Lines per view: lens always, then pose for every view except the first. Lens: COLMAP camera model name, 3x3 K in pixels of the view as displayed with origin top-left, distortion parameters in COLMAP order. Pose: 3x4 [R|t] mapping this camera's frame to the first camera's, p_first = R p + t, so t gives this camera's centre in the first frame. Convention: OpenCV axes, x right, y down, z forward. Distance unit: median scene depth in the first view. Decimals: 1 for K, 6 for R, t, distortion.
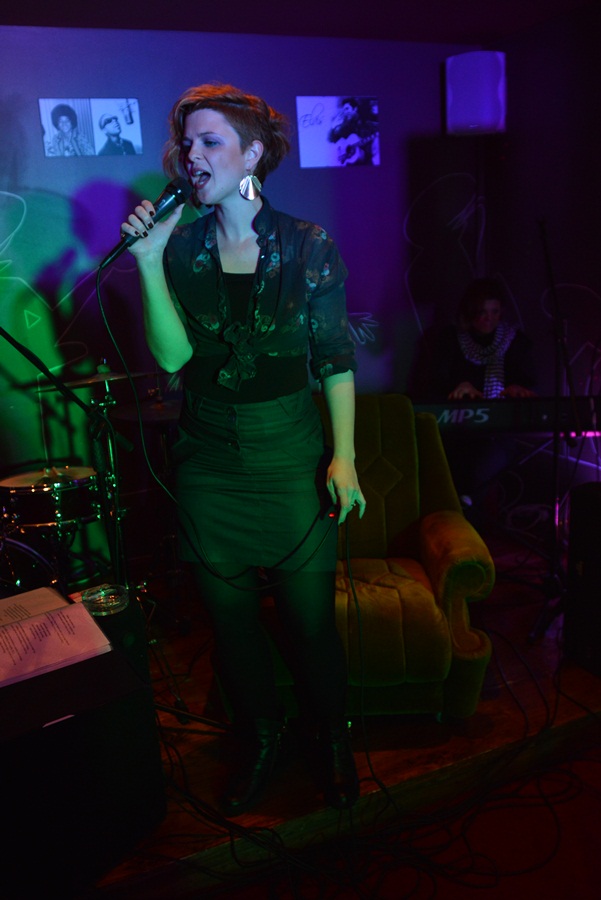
lens RADIAL K [[814.7, 0, 300.7], [0, 814.7, 449.7], [0, 0, 1]] dist [-0.005371, -0.001390]
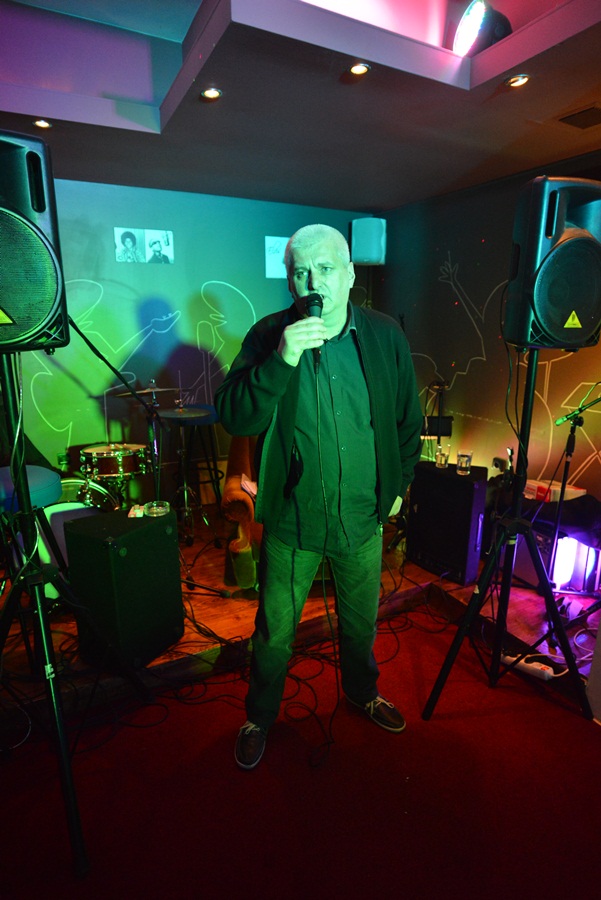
lens RADIAL K [[526.8, 0, 299.9], [0, 526.8, 449.4], [0, 0, 1]] dist [-0.002299, 0.000113]
pose [[0.995208, 0.036269, 0.090808, -0.019355], [-0.034676, 0.999217, -0.019051, 0.036731], [-0.091428, 0.015811, 0.995686, -0.114942]]
